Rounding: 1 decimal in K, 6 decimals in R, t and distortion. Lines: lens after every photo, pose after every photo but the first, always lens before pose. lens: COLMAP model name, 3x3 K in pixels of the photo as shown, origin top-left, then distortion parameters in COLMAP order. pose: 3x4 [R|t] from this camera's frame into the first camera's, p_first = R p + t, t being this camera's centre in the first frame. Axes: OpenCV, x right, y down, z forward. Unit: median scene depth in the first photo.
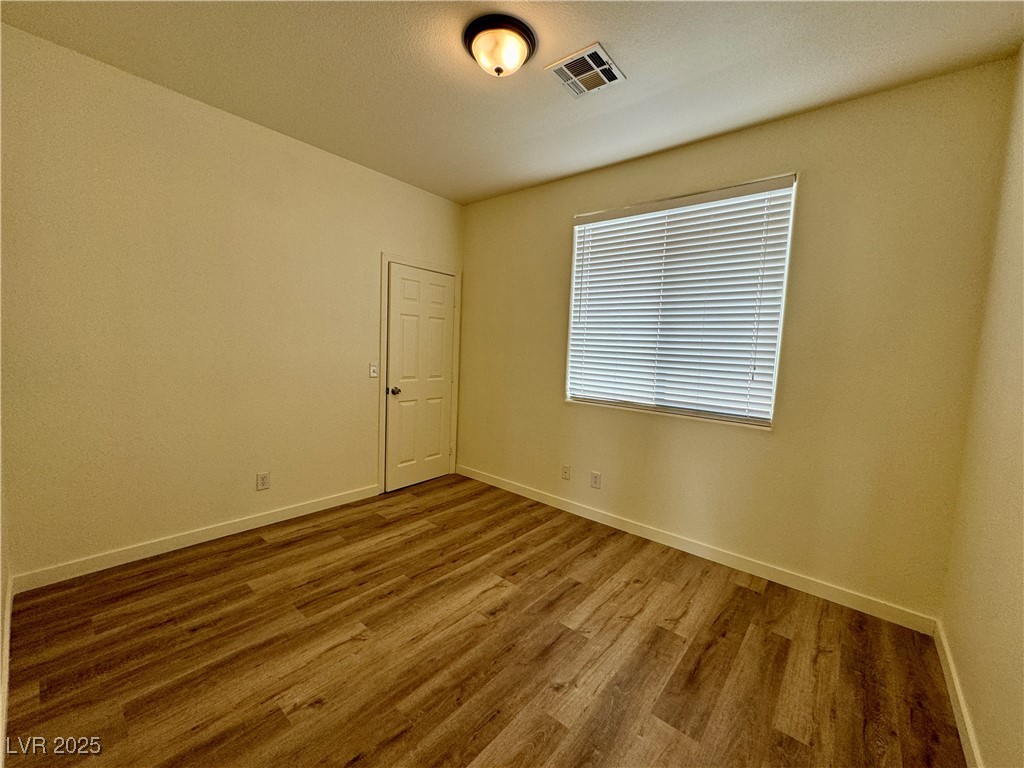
lens RADIAL K [[409.4, 0, 512.0], [0, 409.4, 384.0], [0, 0, 1]] dist [-0.001519, 0.000046]
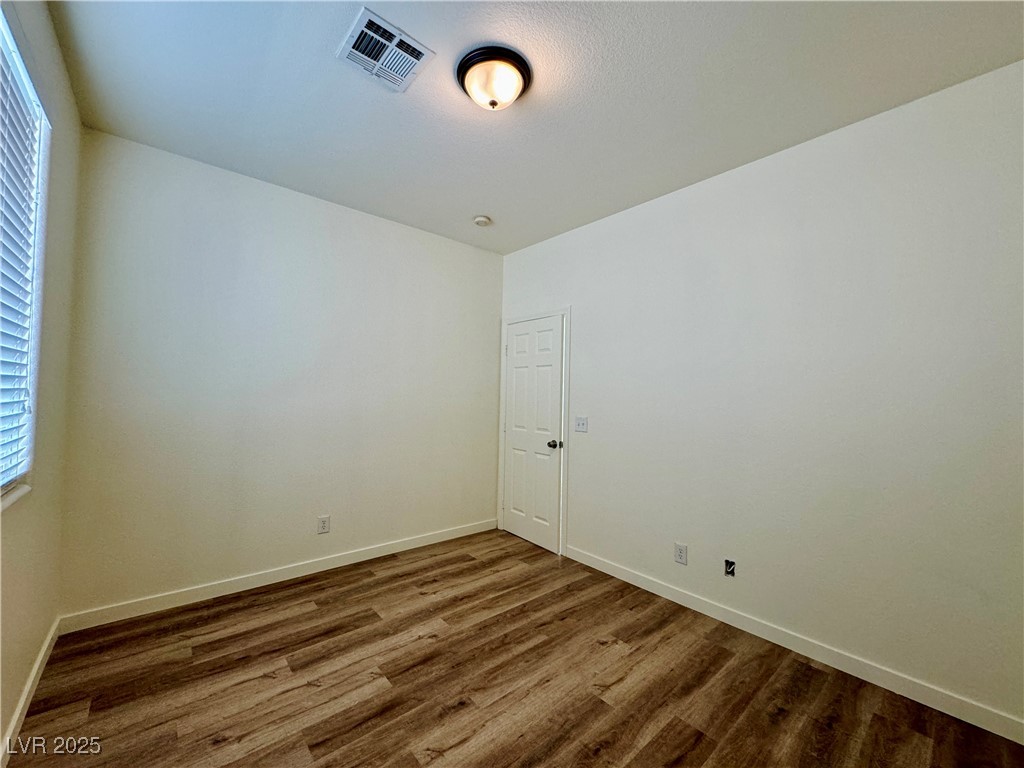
lens RADIAL K [[409.4, 0, 512.0], [0, 409.4, 384.0], [0, 0, 1]] dist [-0.001519, 0.000046]
pose [[-0.986672, -0.062647, 0.150179, -0.267253], [-0.052779, 0.996232, 0.068819, -0.180764], [-0.153925, 0.059976, -0.986261, 2.023897]]
